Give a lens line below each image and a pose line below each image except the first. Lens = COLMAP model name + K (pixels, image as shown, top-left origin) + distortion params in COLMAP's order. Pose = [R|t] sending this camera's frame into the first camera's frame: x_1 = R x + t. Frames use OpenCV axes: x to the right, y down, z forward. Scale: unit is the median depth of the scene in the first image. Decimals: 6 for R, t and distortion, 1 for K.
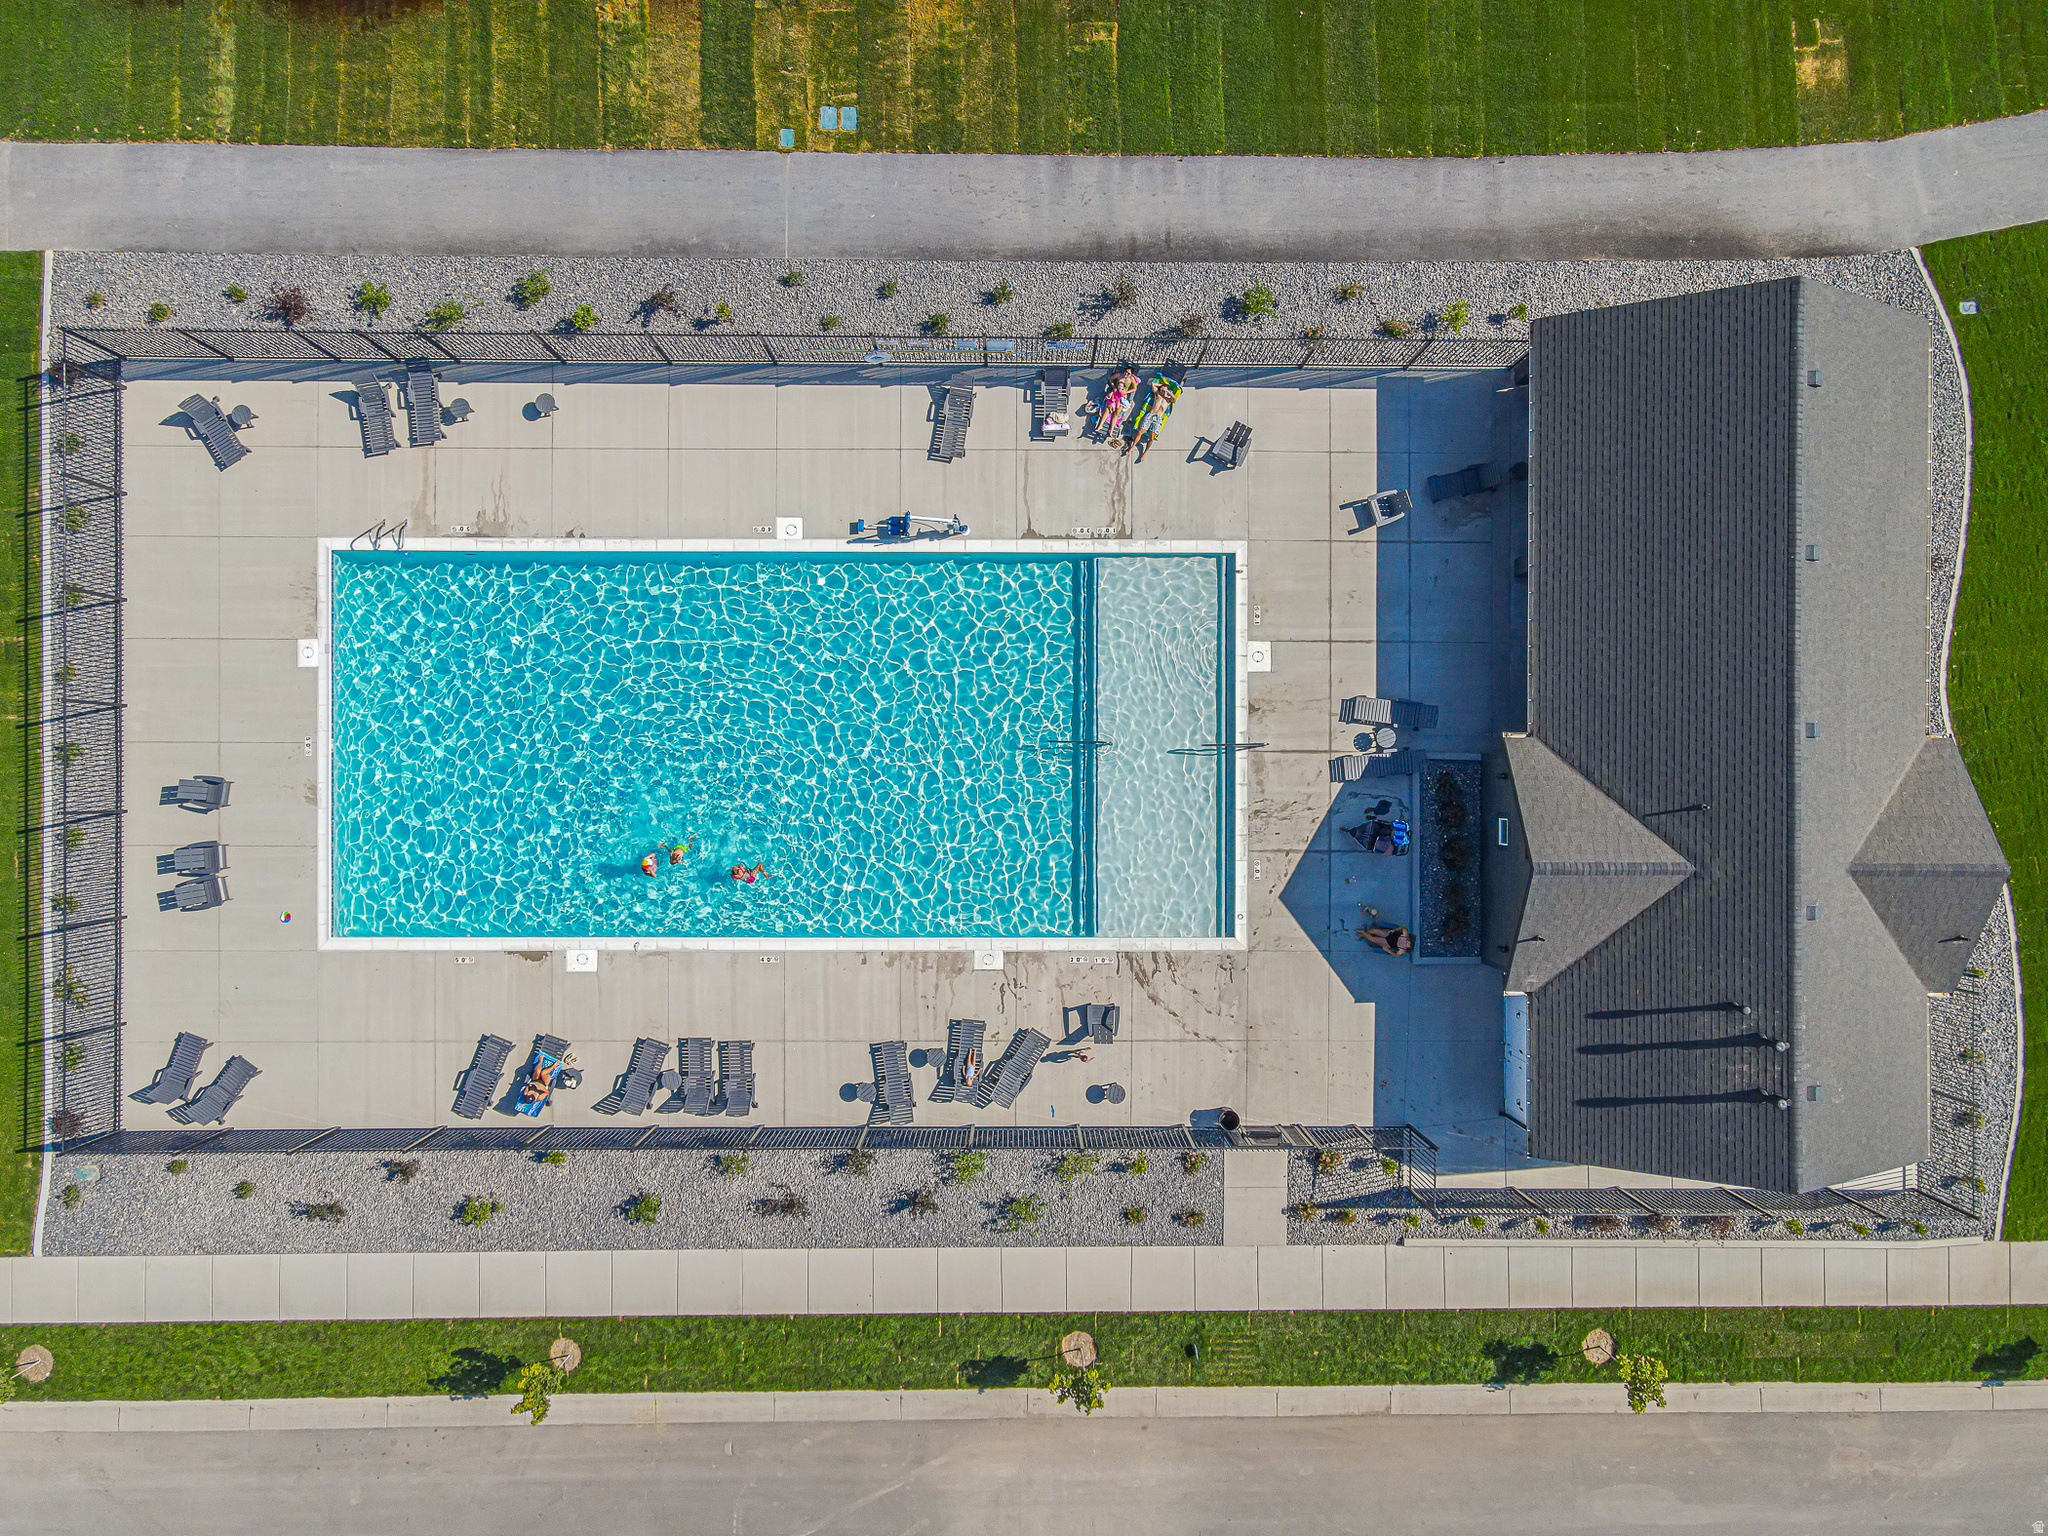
lens RADIAL K [[1511.4, 0, 1024.0], [0, 1511.4, 768.0], [0, 0, 1]] dist [-0.003194, 0.027967]
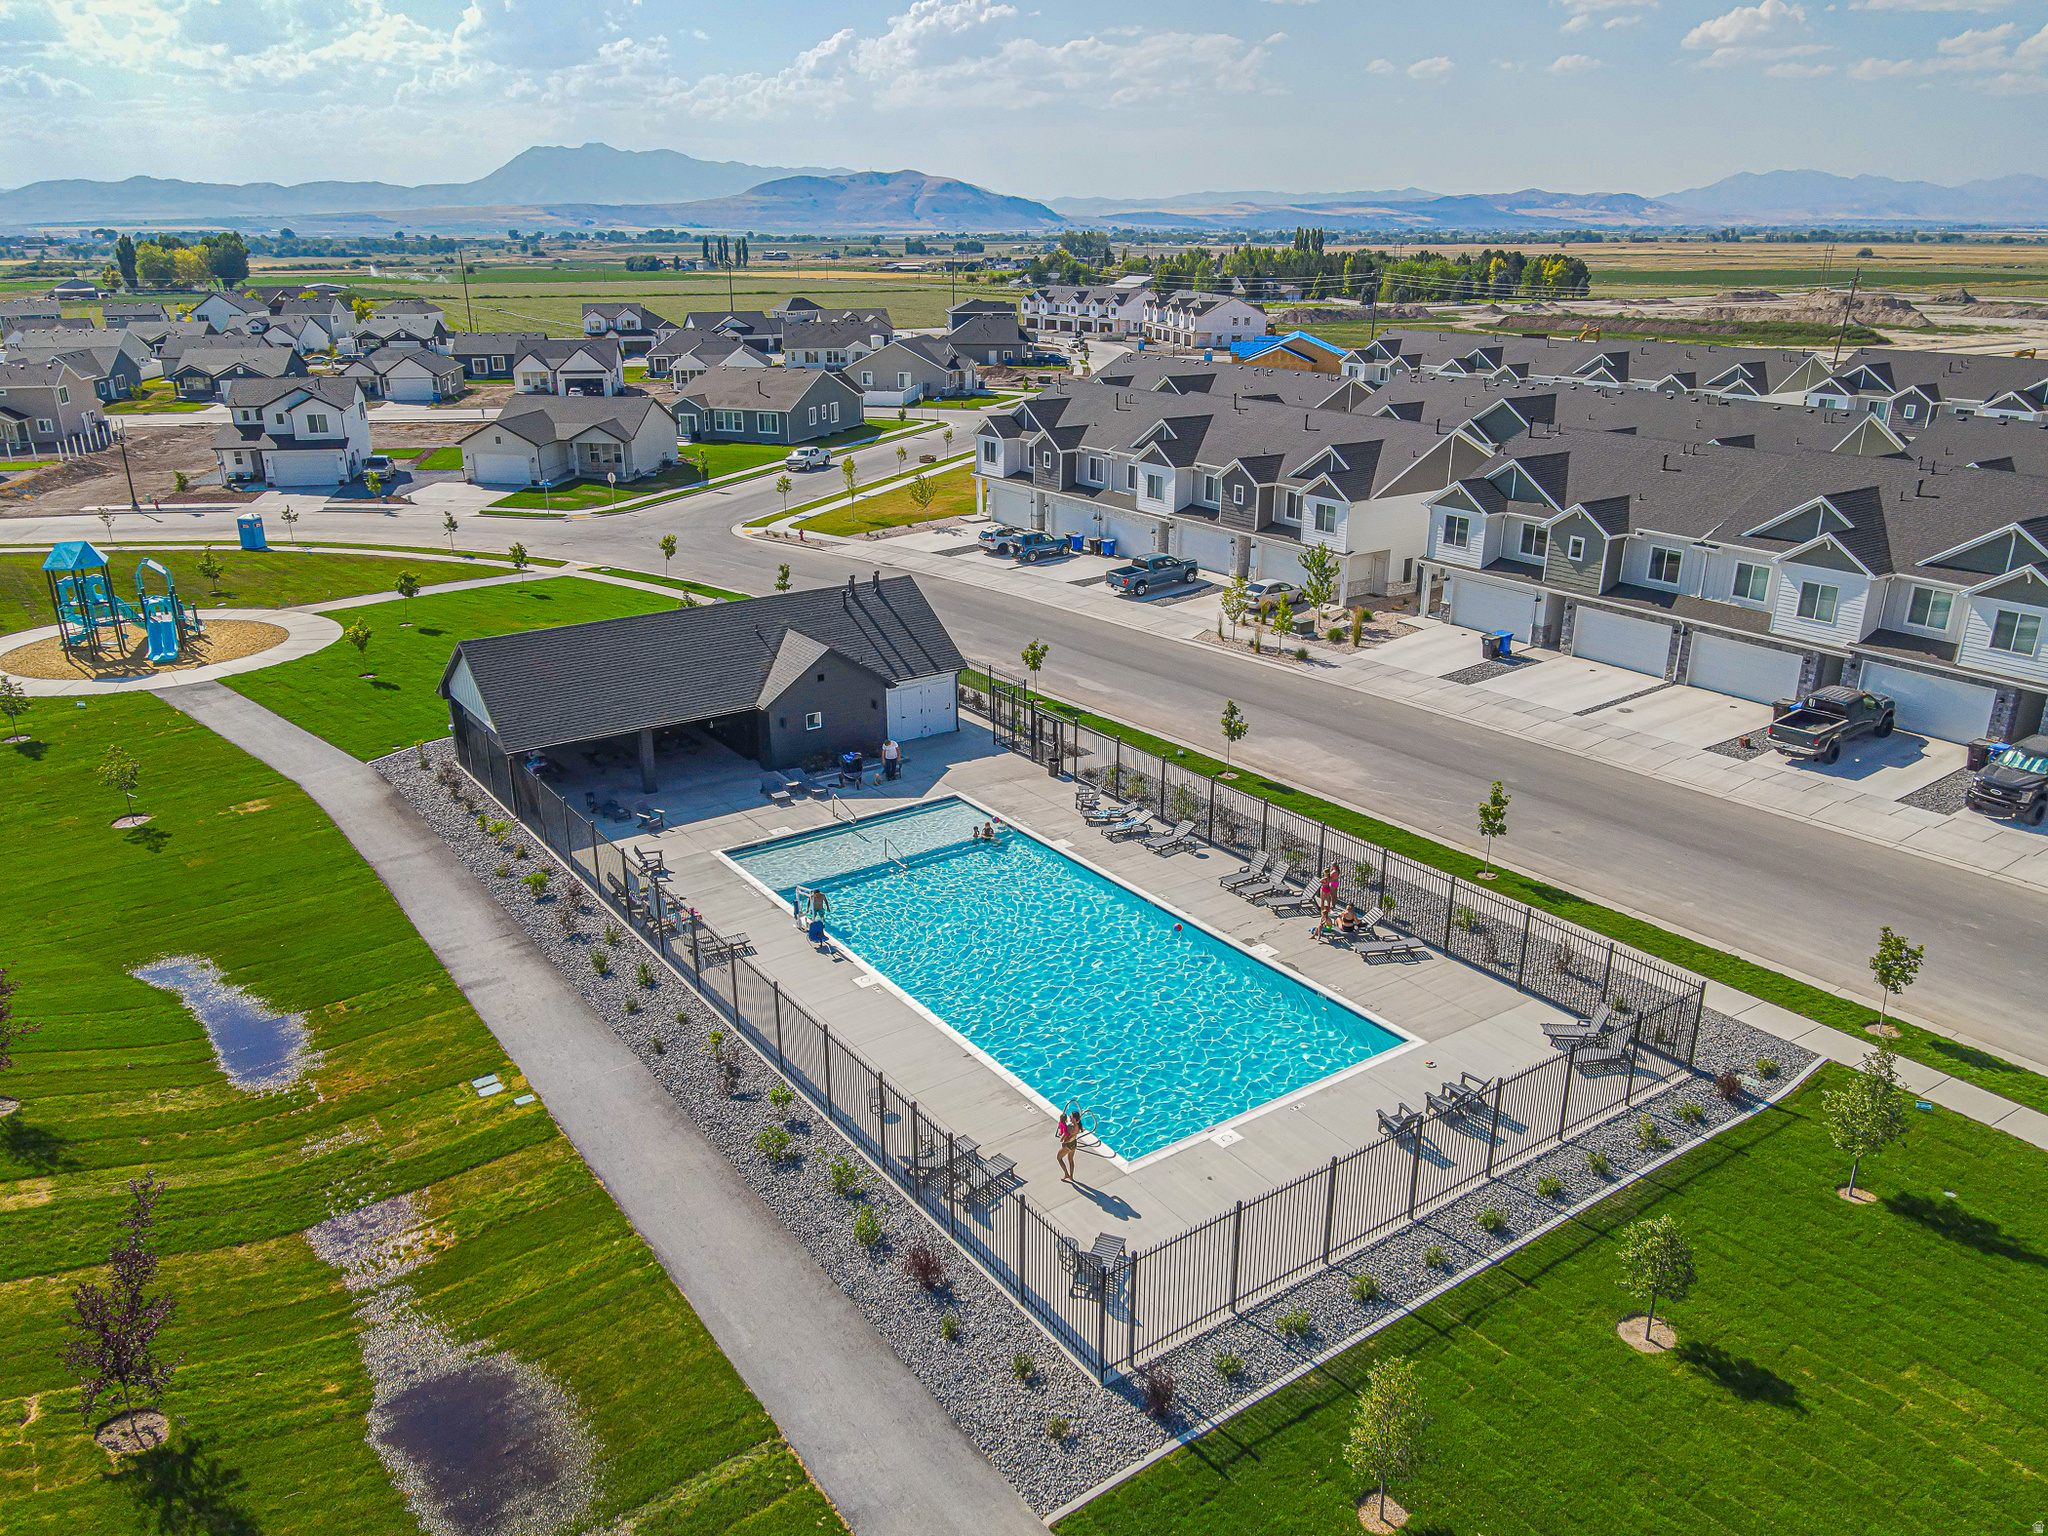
lens RADIAL K [[1511.4, 0, 1024.0], [0, 1511.4, 768.0], [0, 0, 1]] dist [-0.003194, 0.027967]
pose [[-0.574869, -0.290984, 0.764758, -1.057289], [0.818164, -0.191231, 0.542253, -0.652099], [-0.011542, 0.937422, 0.348005, 0.447389]]
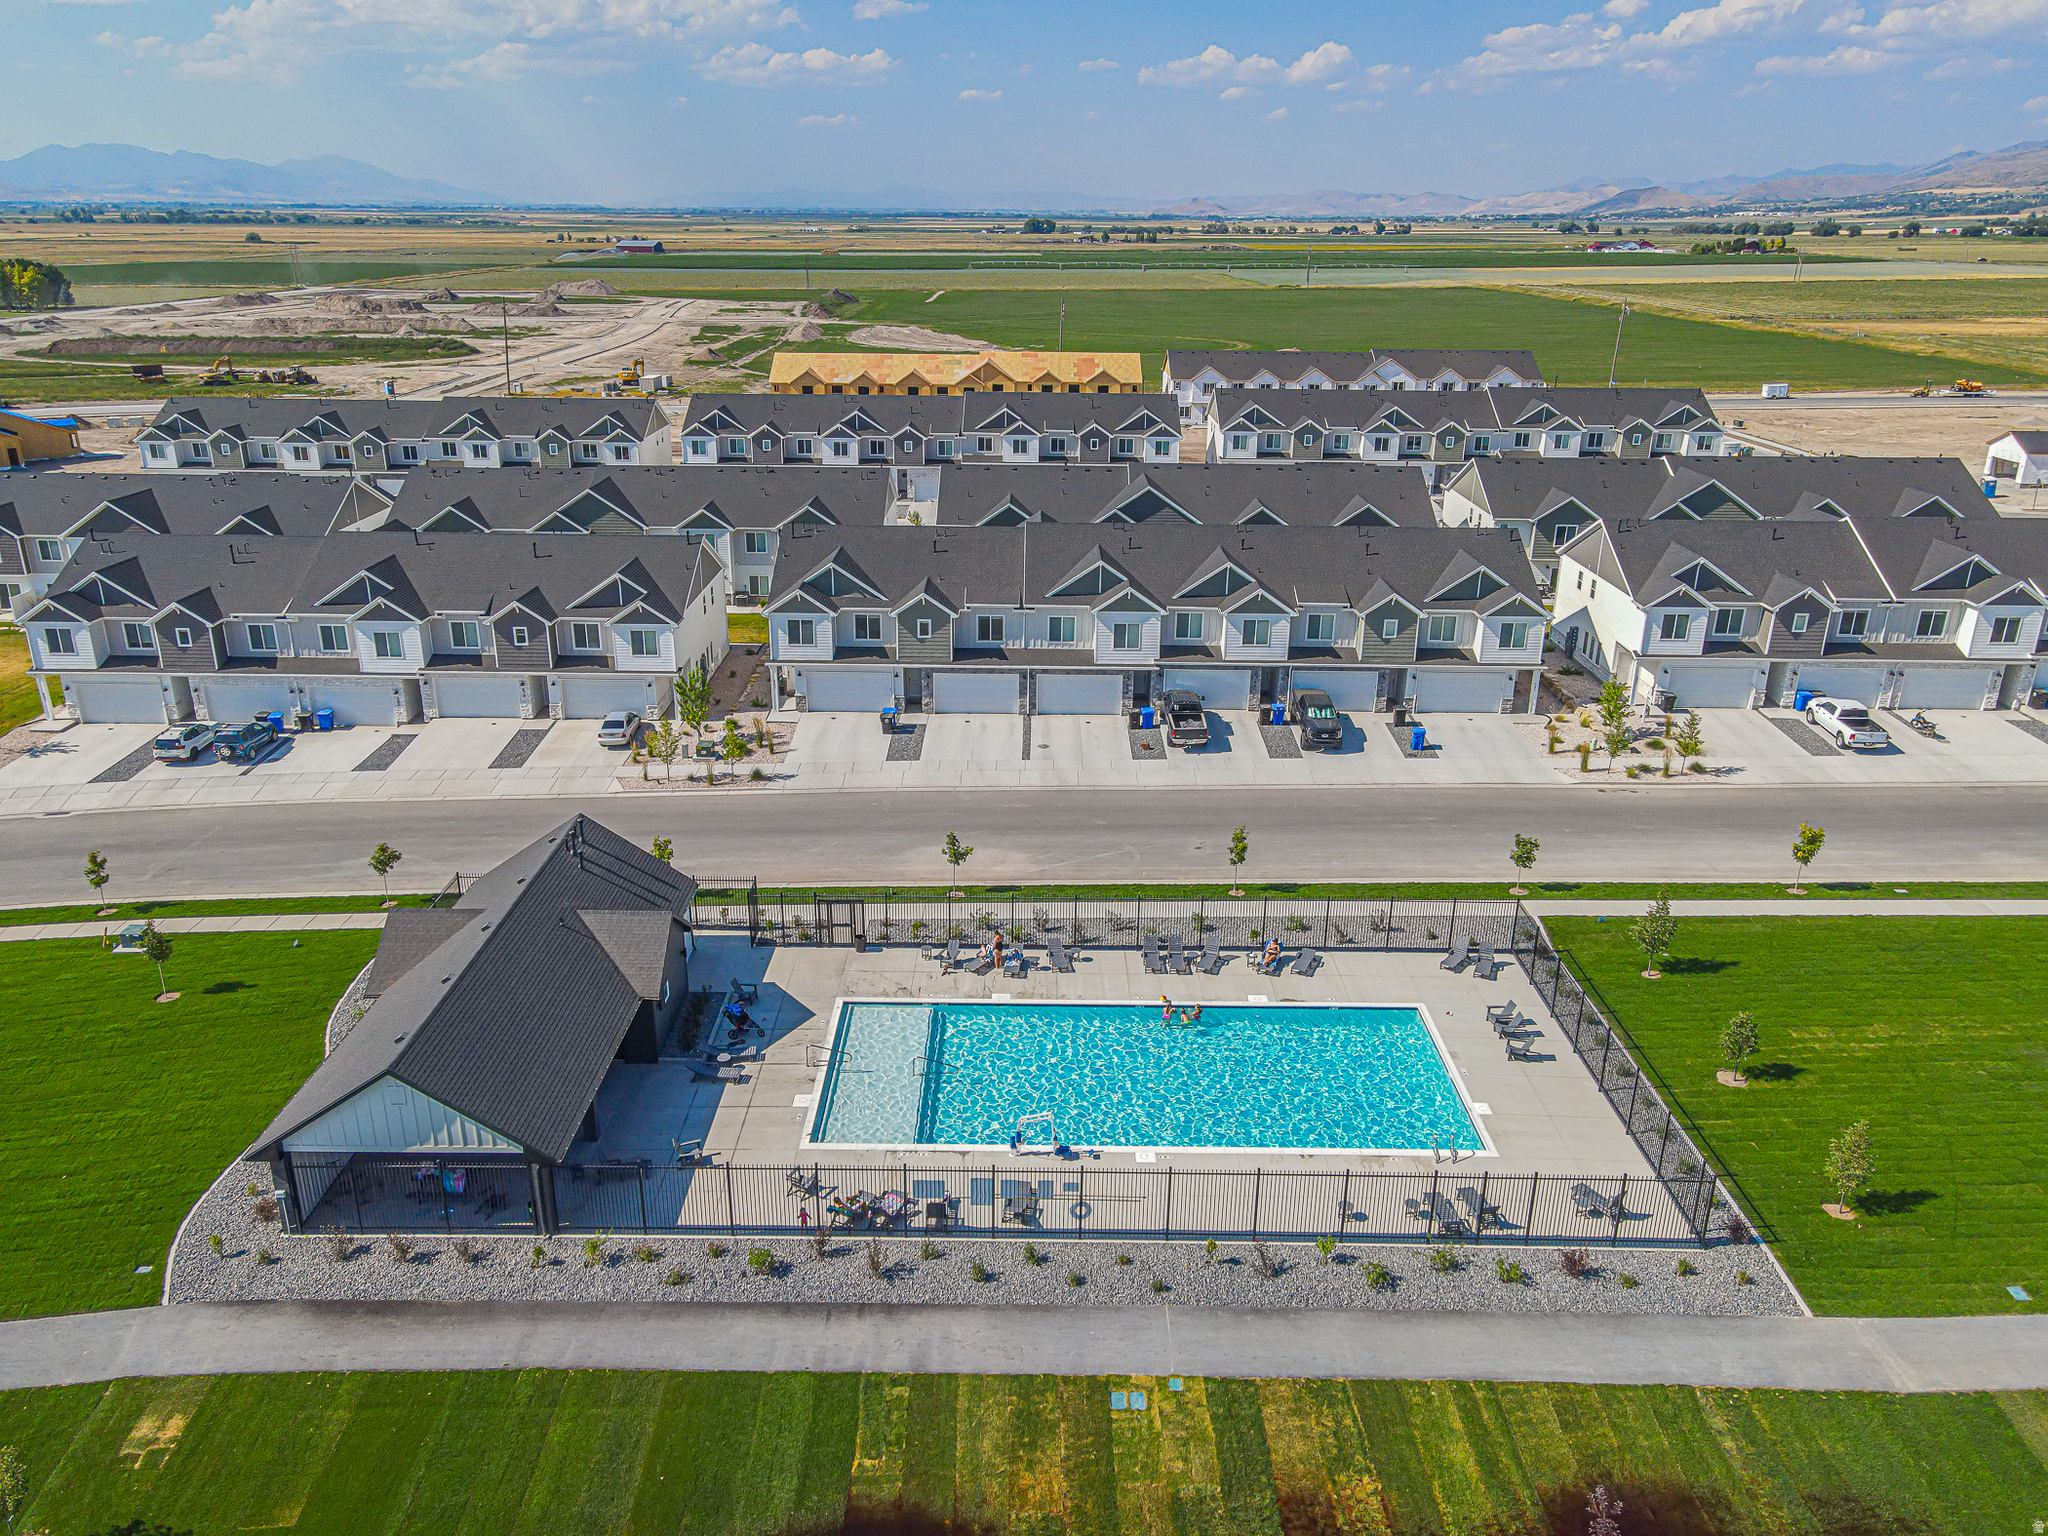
lens RADIAL K [[1511.4, 0, 1024.0], [0, 1511.4, 768.0], [0, 0, 1]] dist [-0.003194, 0.027967]
pose [[-0.999727, -0.023233, -0.002478, -0.037874], [0.005666, -0.343965, 0.938965, -1.277681], [-0.022667, 0.938695, 0.344003, 0.231918]]
